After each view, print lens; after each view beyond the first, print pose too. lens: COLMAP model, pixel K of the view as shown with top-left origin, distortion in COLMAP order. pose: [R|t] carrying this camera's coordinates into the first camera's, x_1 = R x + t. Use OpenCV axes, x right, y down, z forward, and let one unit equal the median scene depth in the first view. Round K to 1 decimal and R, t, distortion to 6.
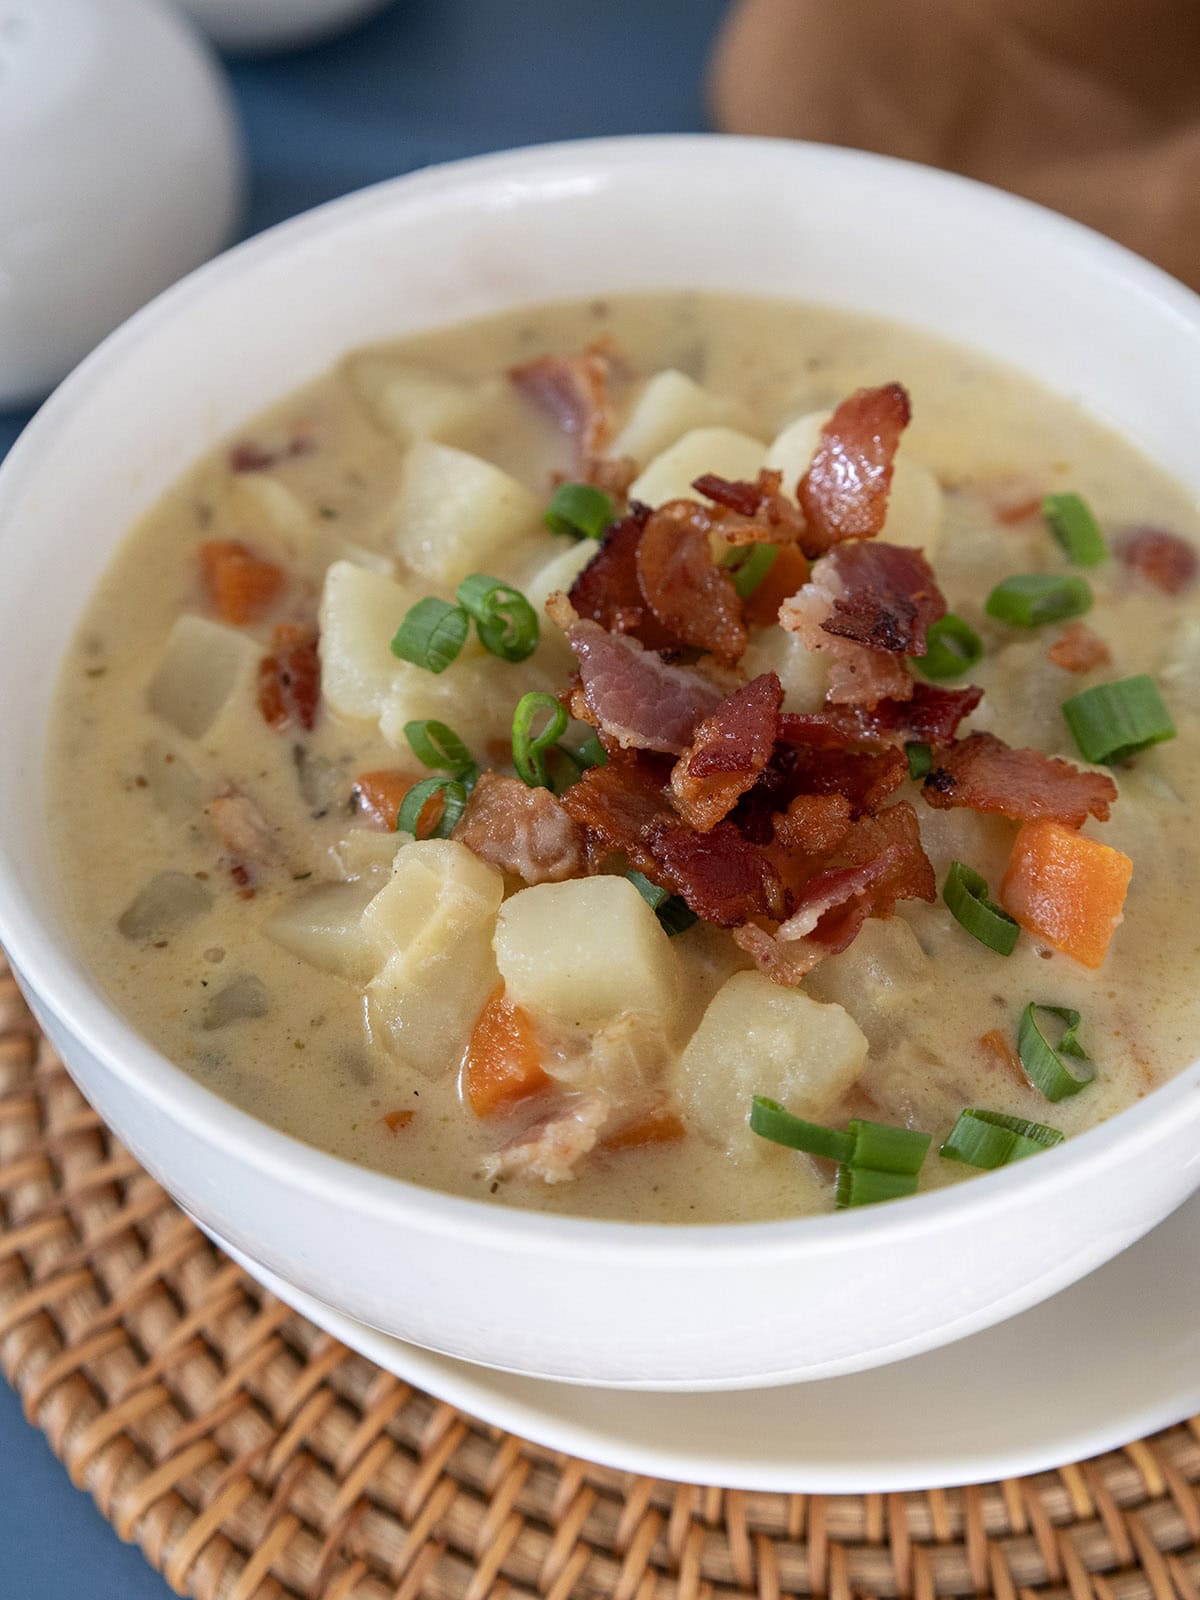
lens RADIAL K [[2945.5, 0, 629.2], [0, 2945.5, 797.1], [0, 0, 1]] dist [-0.035722, -0.015030]
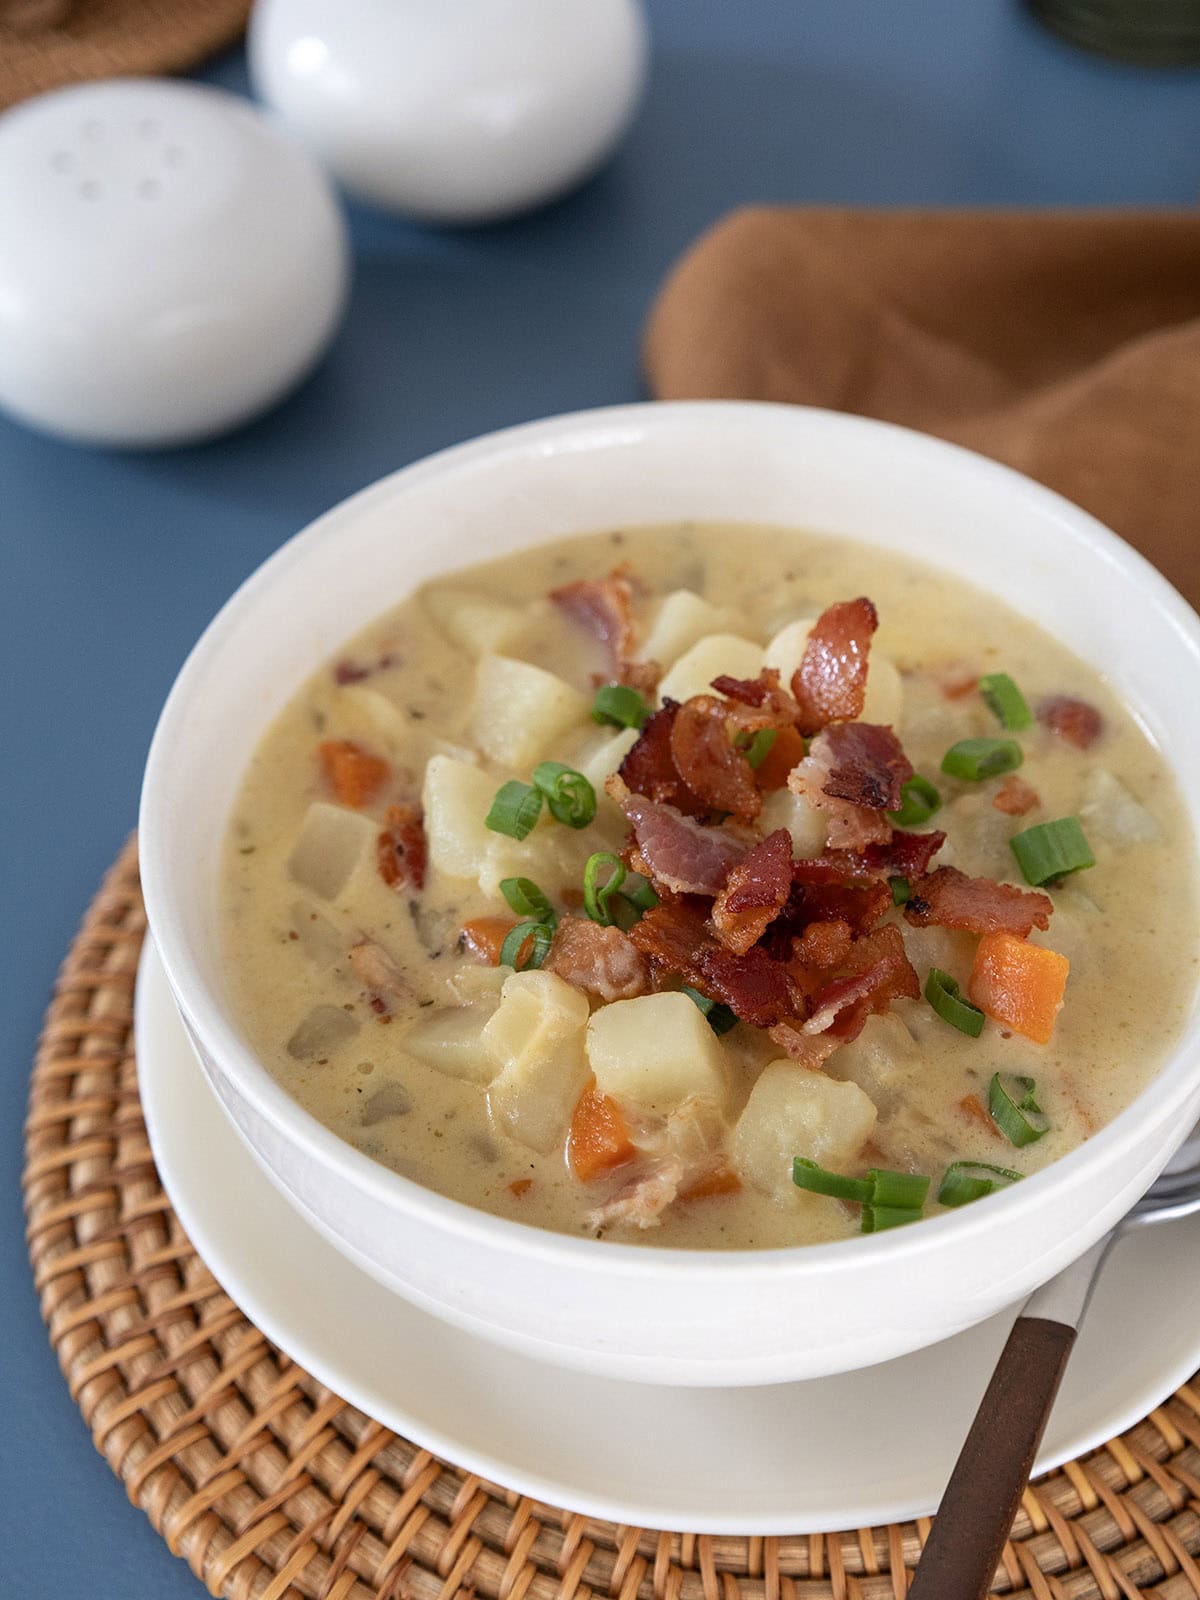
lens RADIAL K [[2891.7, 0, 600.0], [0, 2891.7, 800.0], [0, 0, 1]] dist [-0.125317, -0.016343]
pose [[0.998511, -0.047556, 0.026740, -0.065225], [0.048465, 0.998231, -0.034439, -0.014868], [-0.025055, 0.035684, 0.999049, -0.265999]]
